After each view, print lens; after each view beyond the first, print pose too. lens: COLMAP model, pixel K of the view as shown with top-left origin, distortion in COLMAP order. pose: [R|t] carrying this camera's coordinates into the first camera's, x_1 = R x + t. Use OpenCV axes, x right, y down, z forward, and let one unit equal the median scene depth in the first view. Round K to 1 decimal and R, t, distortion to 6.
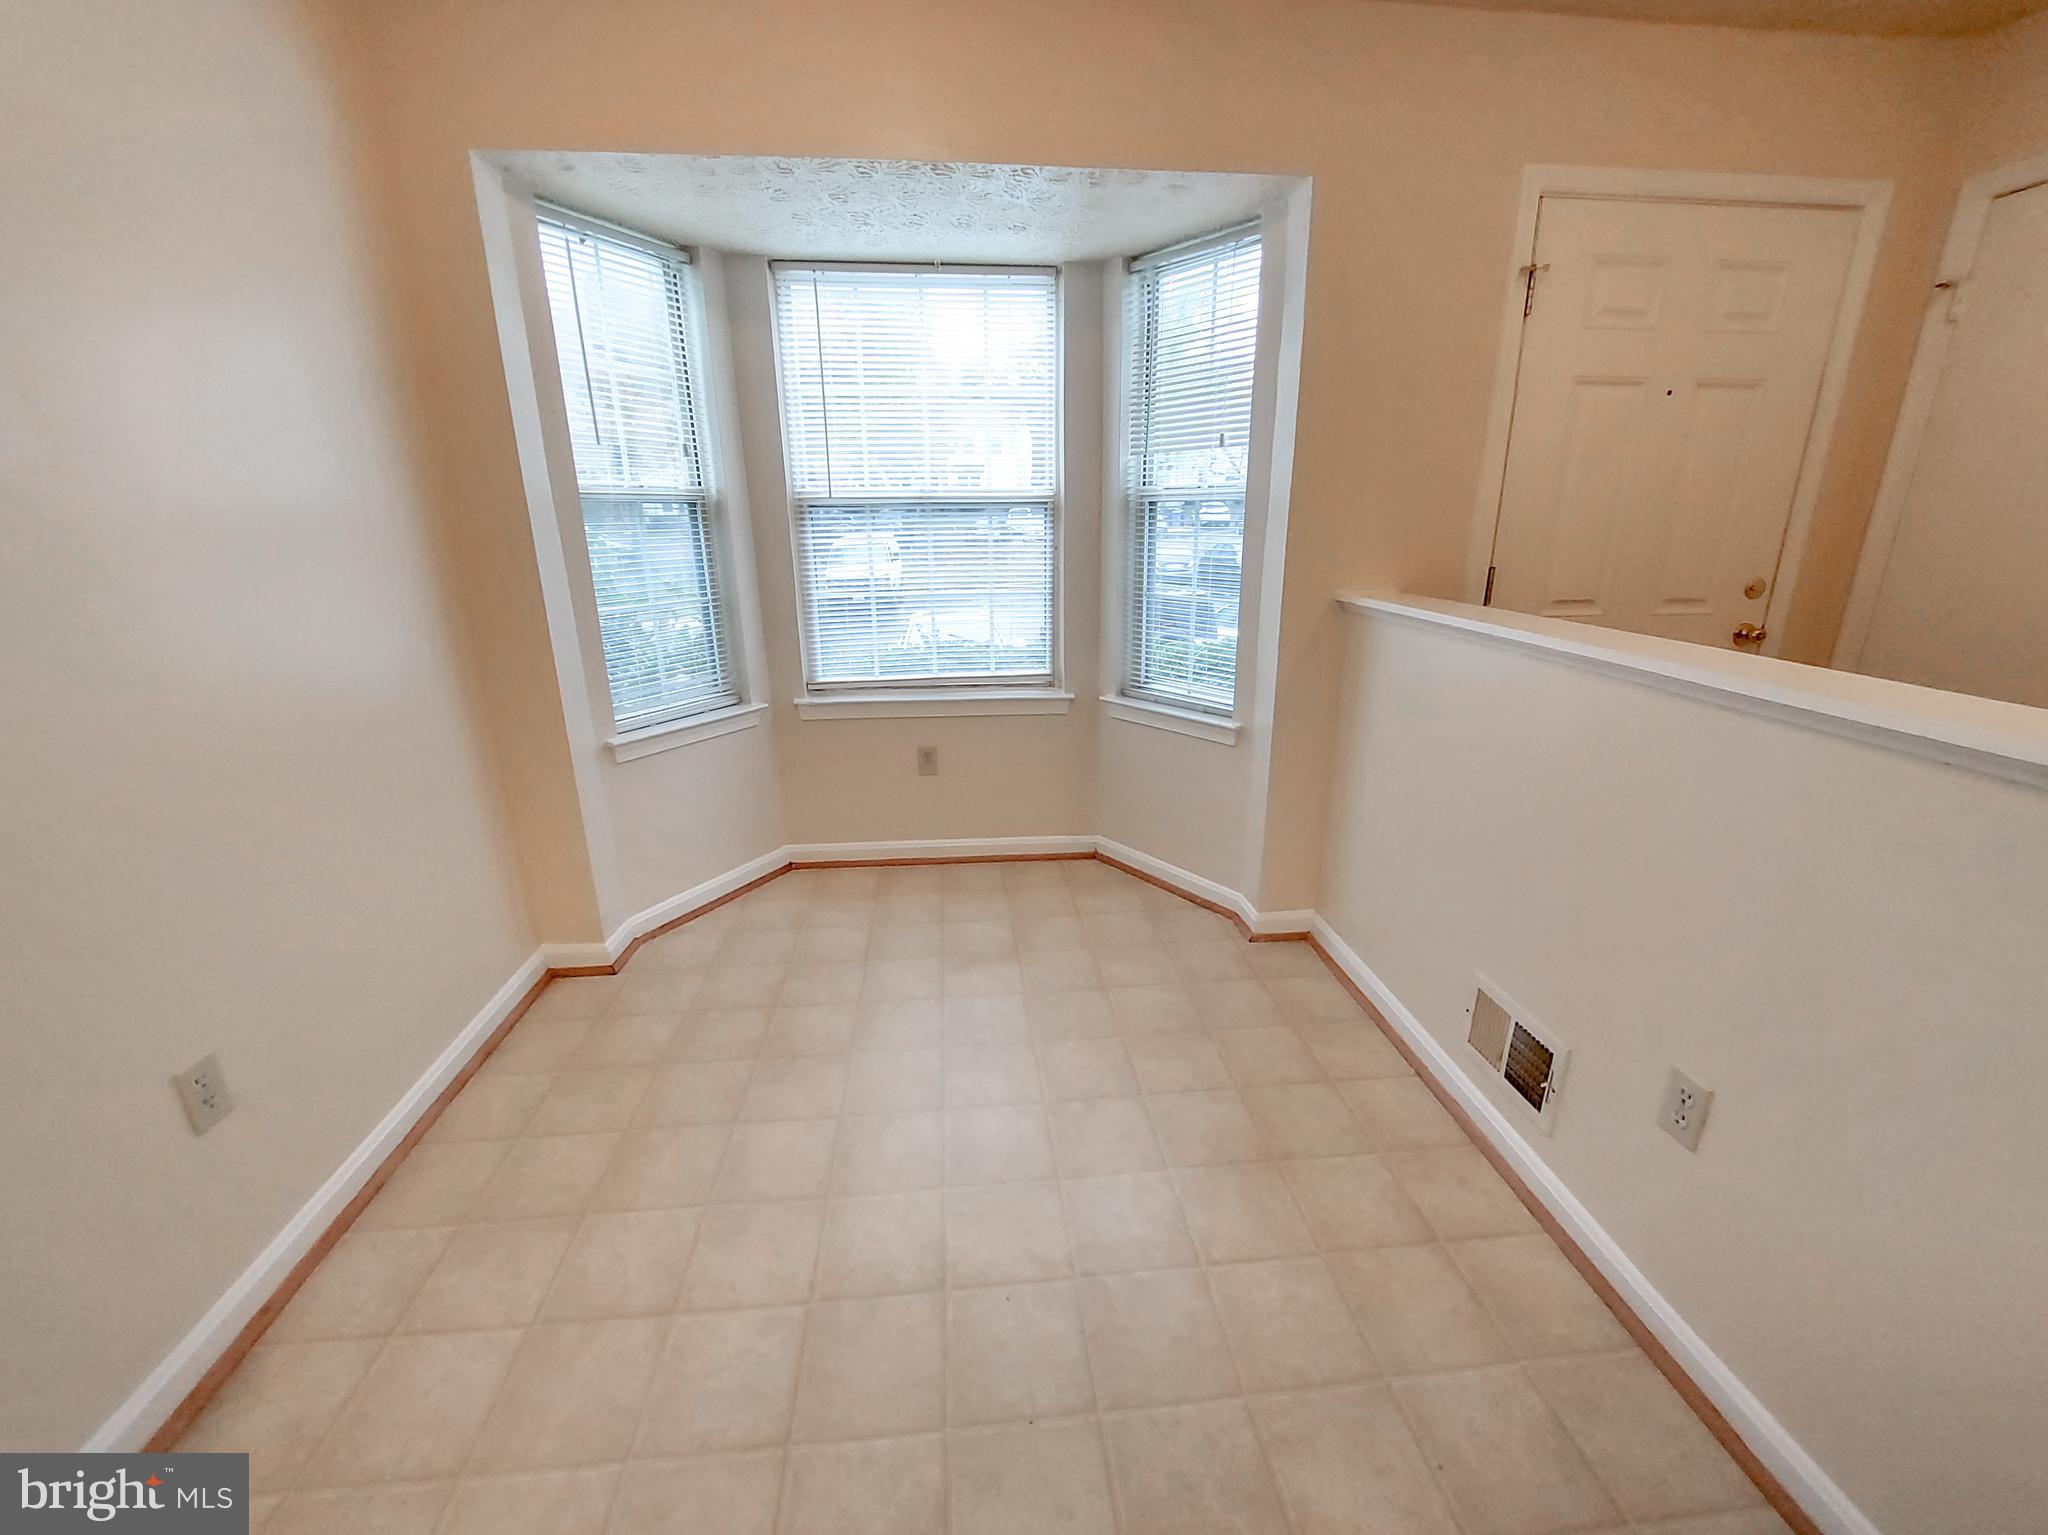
lens RADIAL K [[813.5, 0, 1054.2], [0, 813.5, 769.6], [0, 0, 1]] dist [-0.021749, 0.000562]
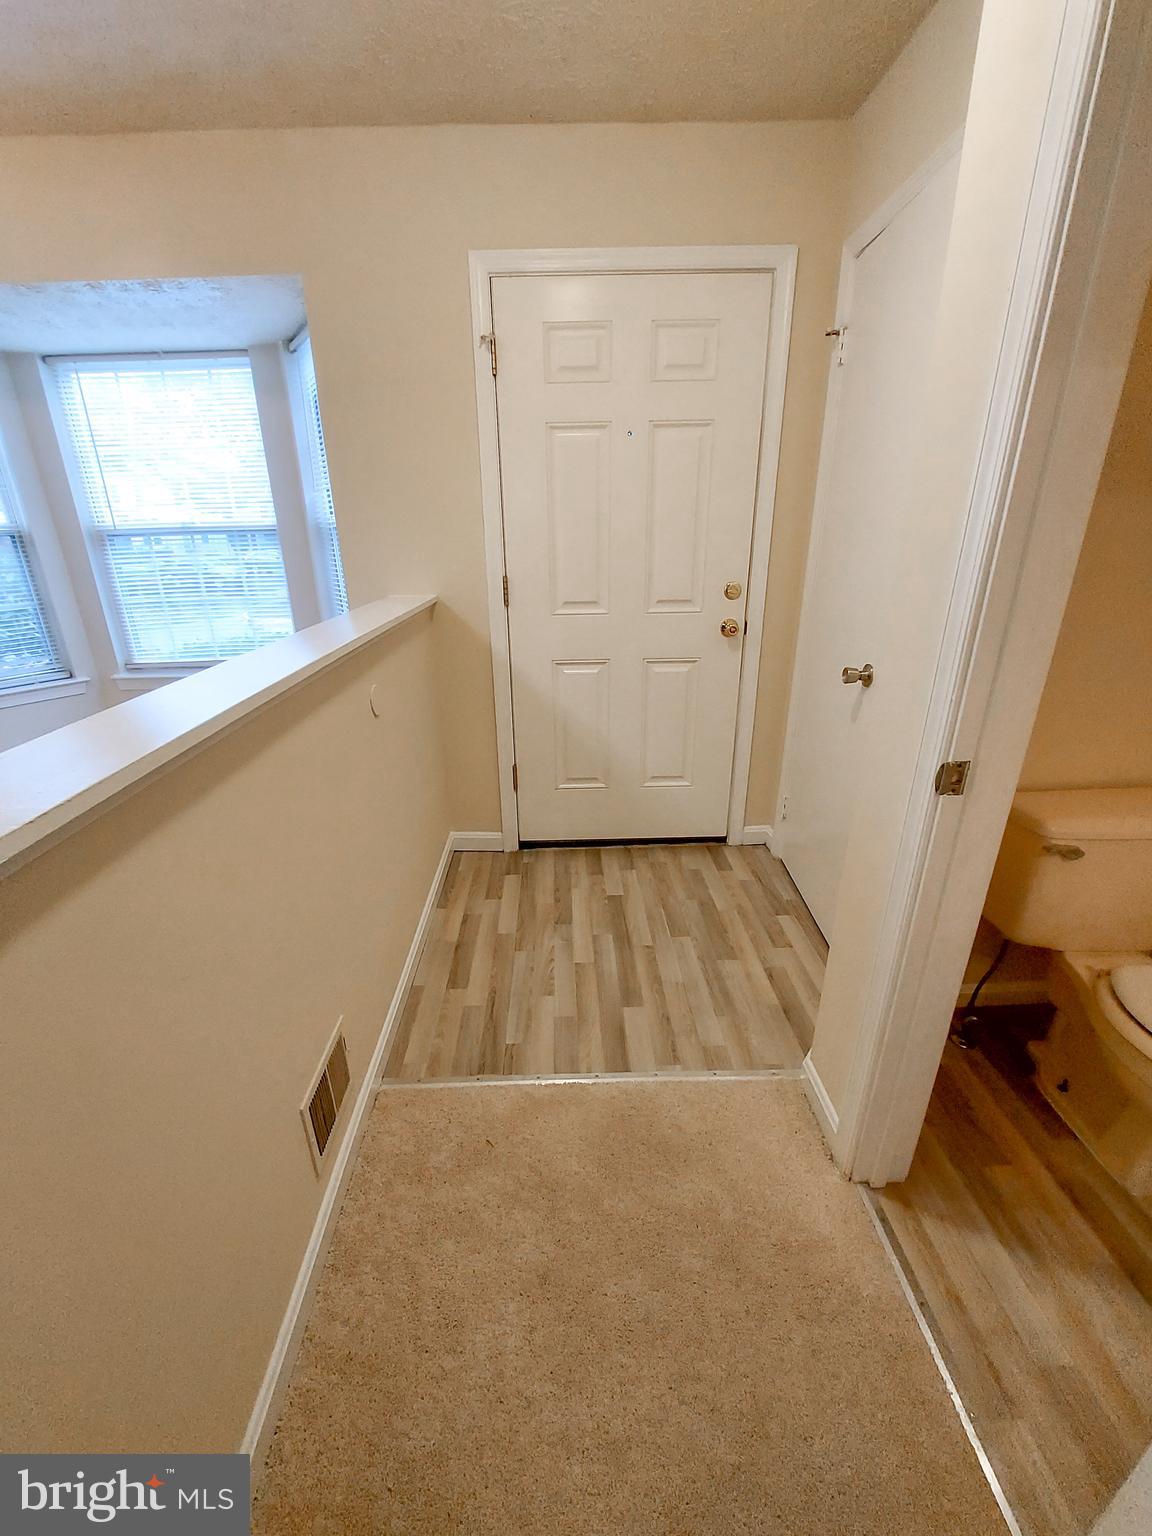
lens RADIAL K [[610.1, 0, 576.0], [0, 610.1, 768.0], [0, 0, 1]] dist [-0.021749, 0.000562]
pose [[0.996790, 0.020887, -0.077286, 0.631515], [-0.016067, 0.997917, 0.062477, -0.004379], [0.078430, -0.061035, 0.995049, 0.012710]]
